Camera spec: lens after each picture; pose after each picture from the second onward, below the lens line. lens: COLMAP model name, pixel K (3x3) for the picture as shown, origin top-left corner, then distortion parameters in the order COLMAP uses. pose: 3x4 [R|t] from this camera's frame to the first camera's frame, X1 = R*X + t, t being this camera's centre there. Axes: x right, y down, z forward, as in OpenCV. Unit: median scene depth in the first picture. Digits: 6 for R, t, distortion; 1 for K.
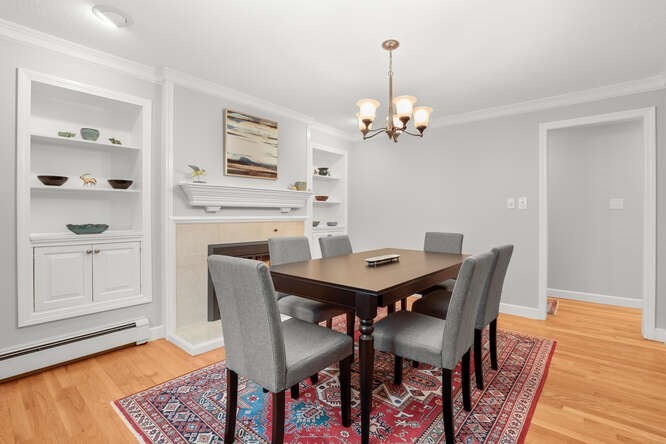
lens RADIAL K [[317.2, 0, 344.4], [0, 317.2, 207.5], [0, 0, 1]] dist [-0.023517, 0.000528]
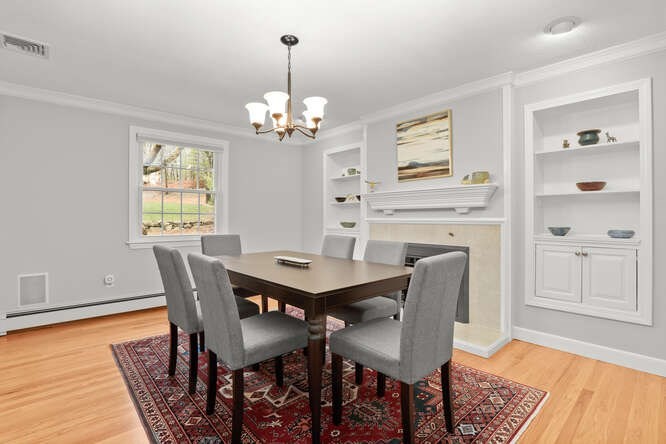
lens RADIAL K [[306.2, 0, 341.4], [0, 306.2, 219.7], [0, 0, 1]] dist [-0.027370, 0.000272]
pose [[-0.116652, 0.003890, -0.993165, 0.695103], [0.020552, 0.999788, 0.001502, 0.026628], [0.992960, -0.020236, -0.116708, 0.854944]]
